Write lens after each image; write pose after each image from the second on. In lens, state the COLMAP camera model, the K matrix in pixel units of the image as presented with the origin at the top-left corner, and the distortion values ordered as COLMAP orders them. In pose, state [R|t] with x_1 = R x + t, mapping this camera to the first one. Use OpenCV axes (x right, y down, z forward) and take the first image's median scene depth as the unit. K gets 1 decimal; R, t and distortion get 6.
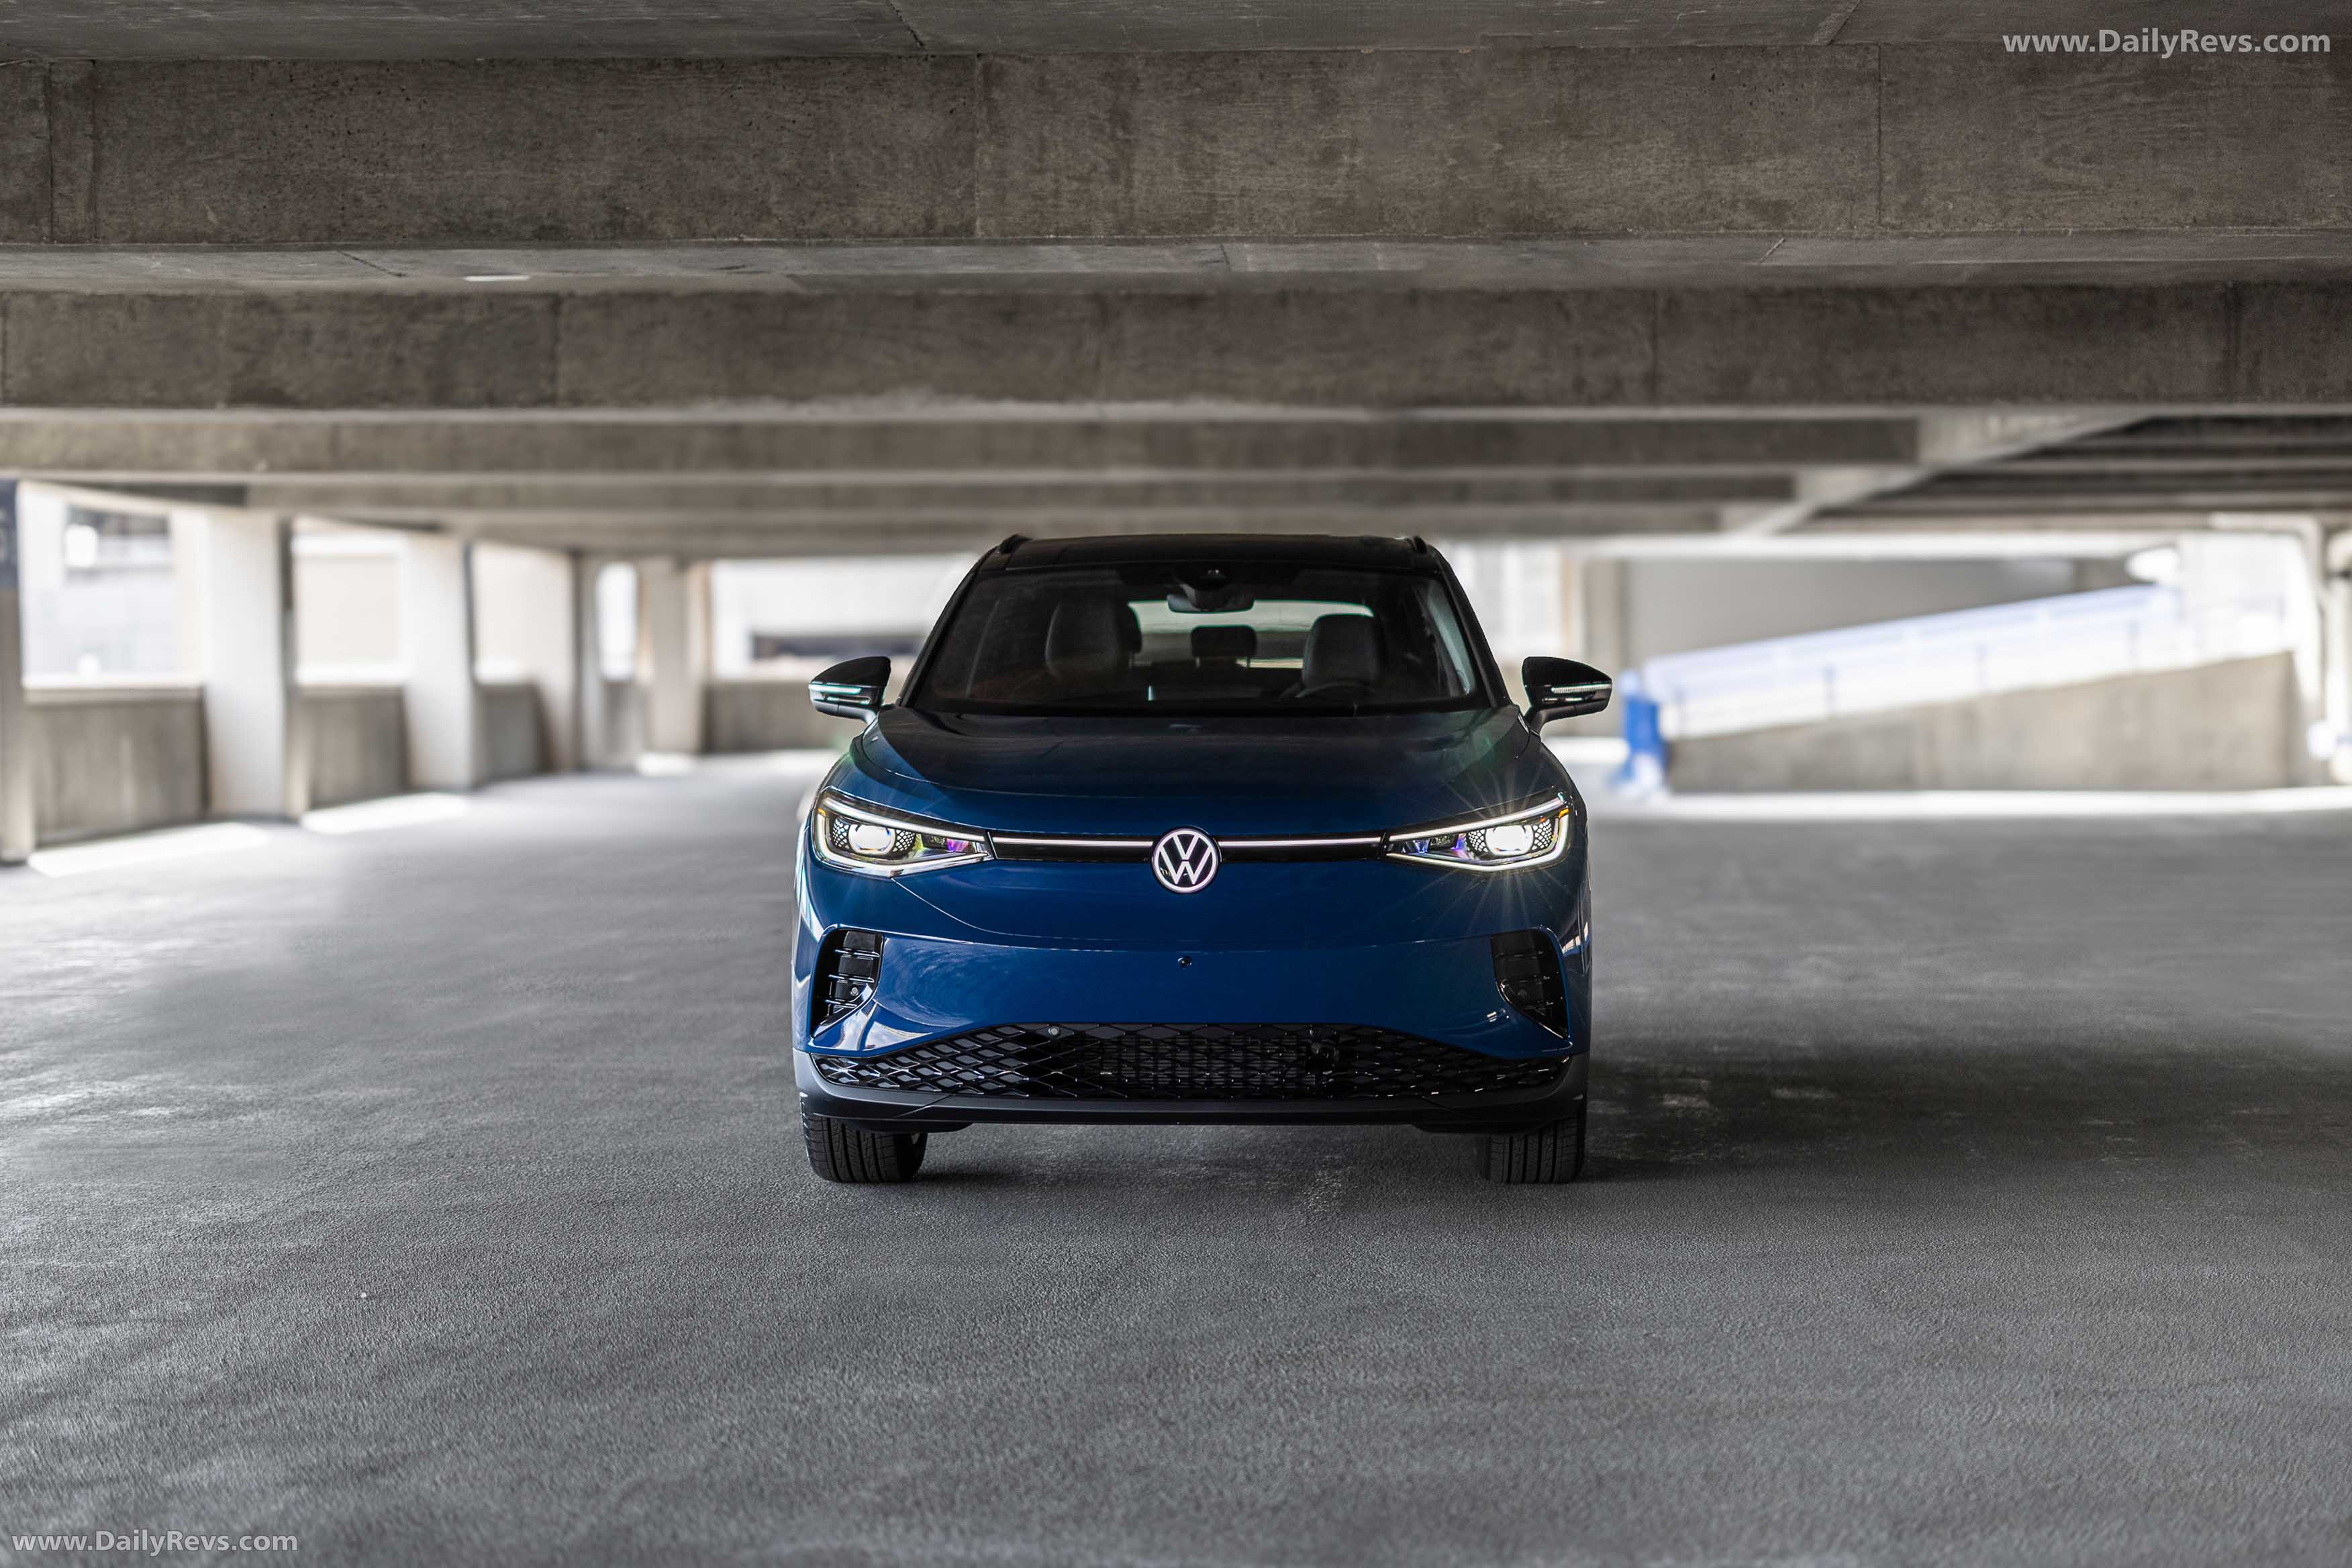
lens RADIAL K [[3392.1, 0, 1176.0], [0, 3392.1, 784.0], [0, 0, 1]] dist [0.017391, 0.028790]
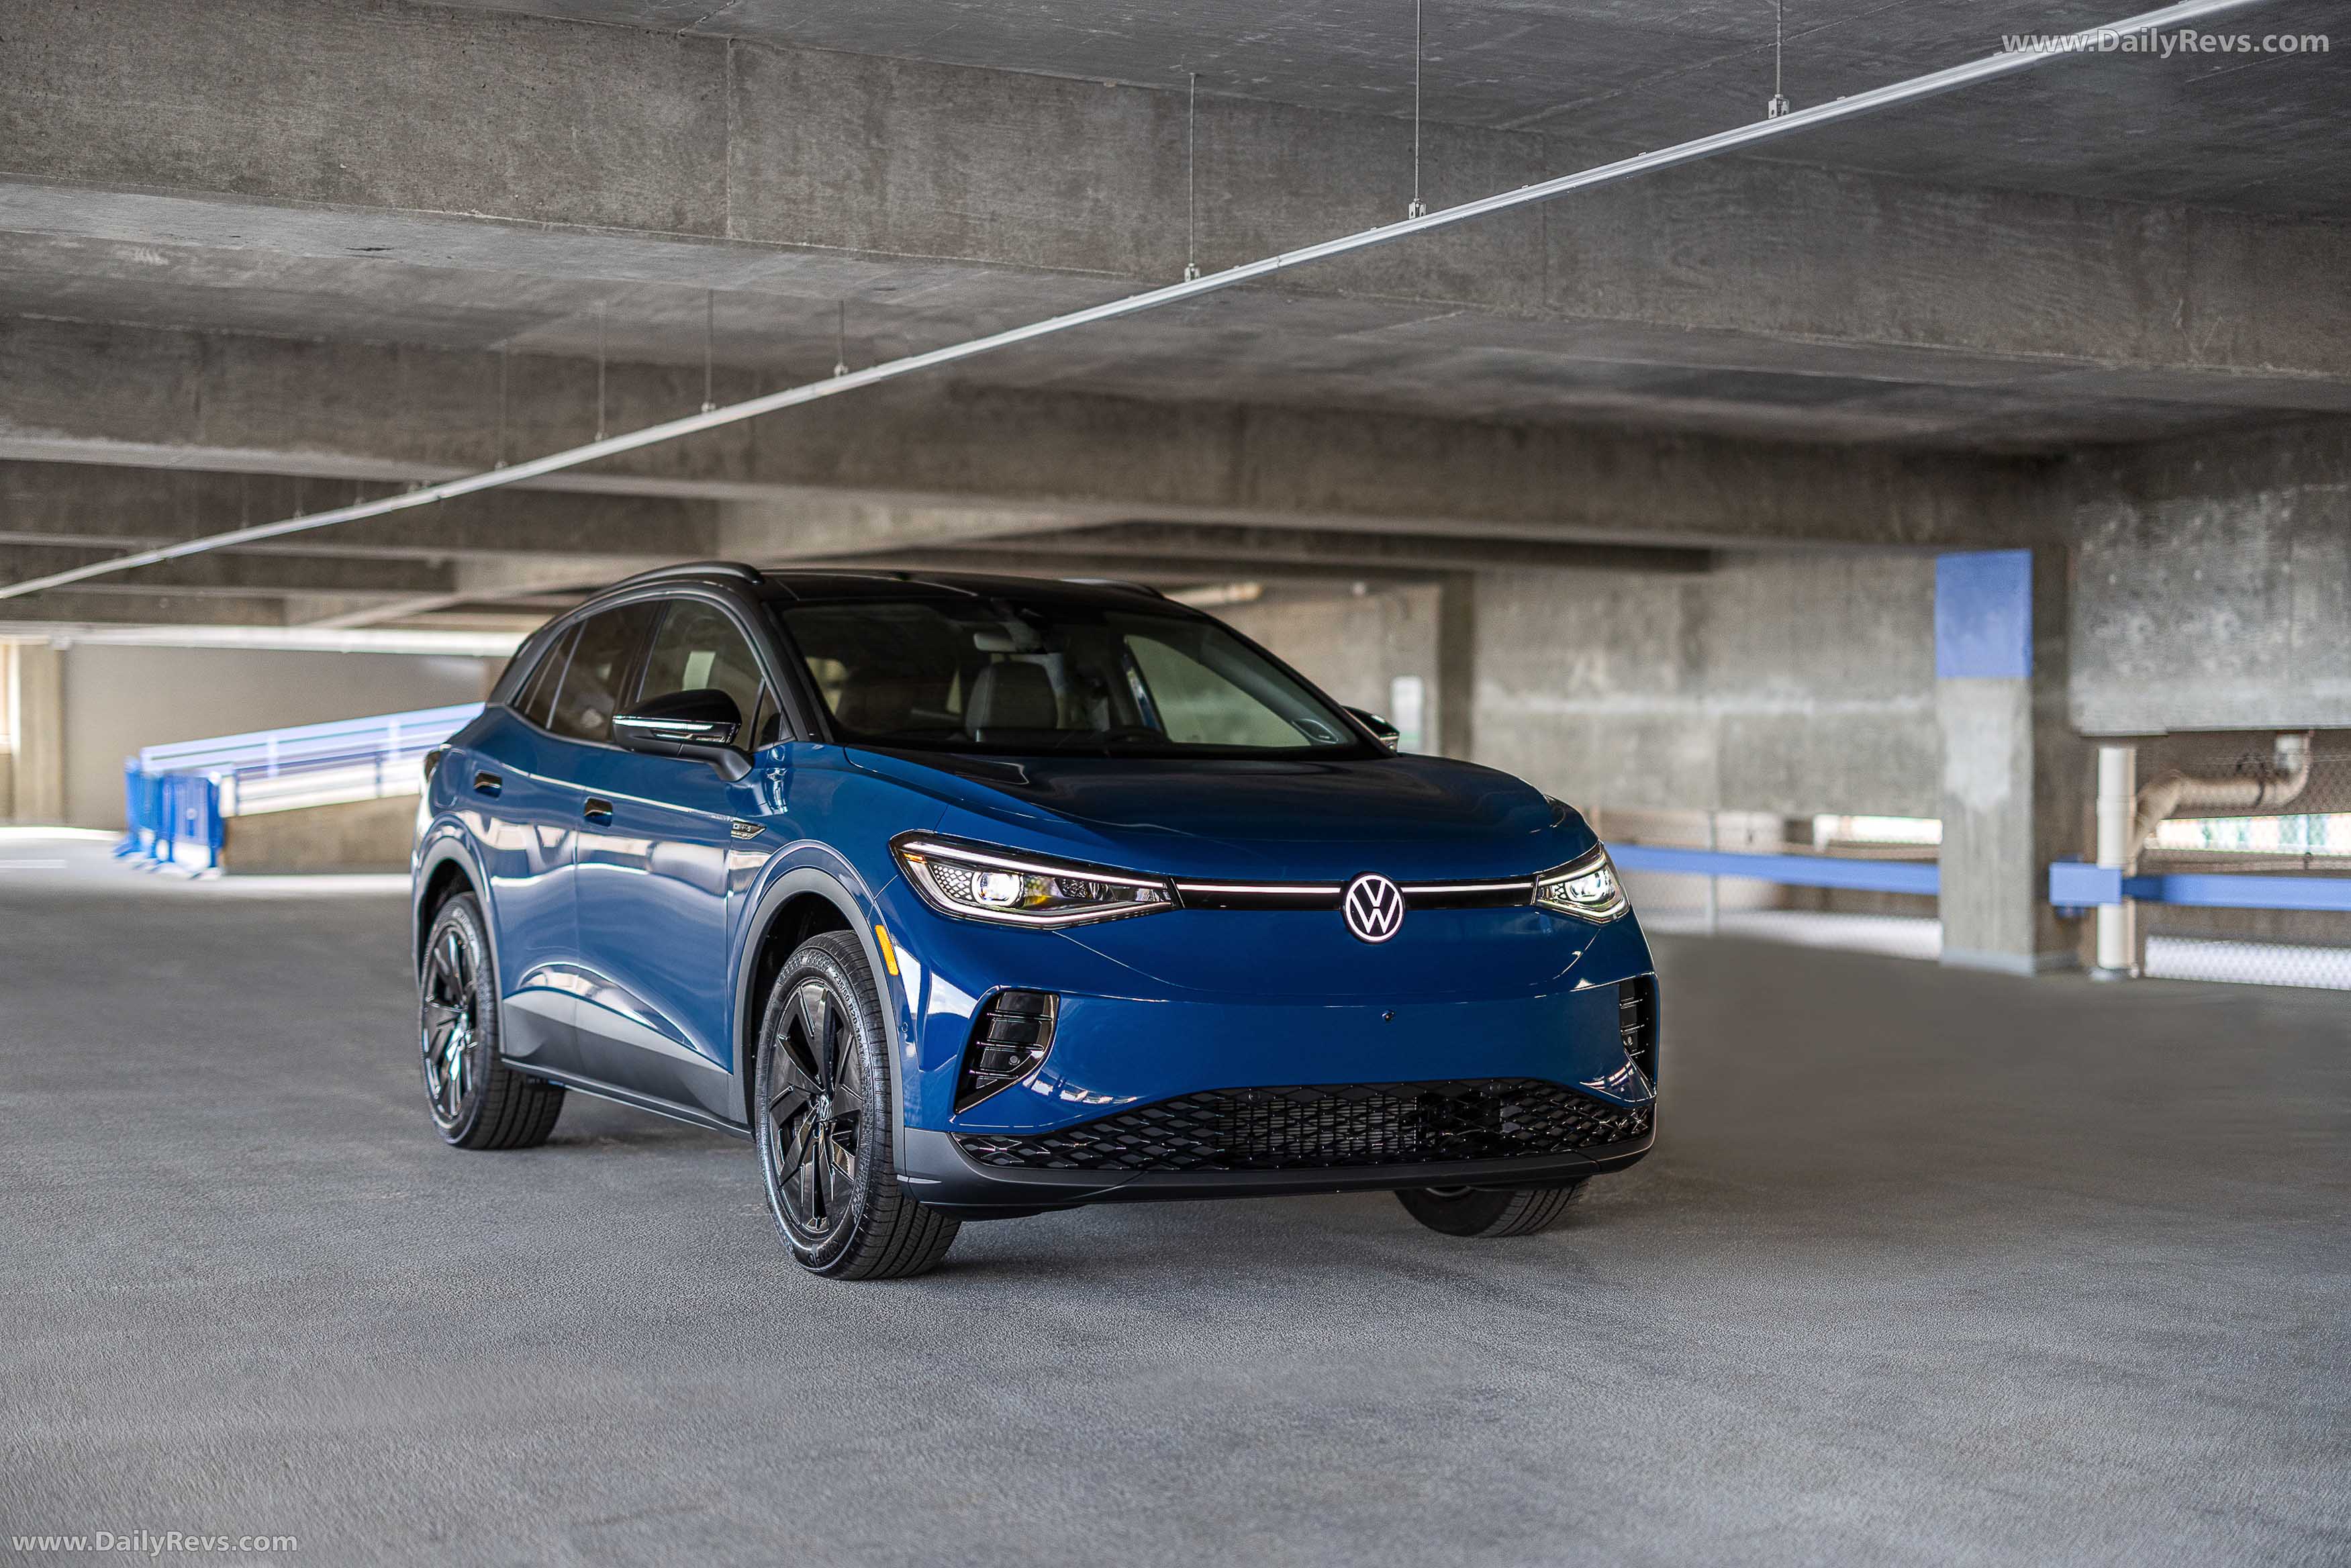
lens RADIAL K [[3090.4, 0, 1175.5], [0, 3090.4, 784.0], [0, 0, 1]] dist [0.019136, 0.014616]
pose [[0.885278, 0.010375, 0.464947, -0.338366], [0.001720, 0.999671, -0.025582, 0.007829], [-0.465060, 0.023447, 0.884969, 0.208778]]
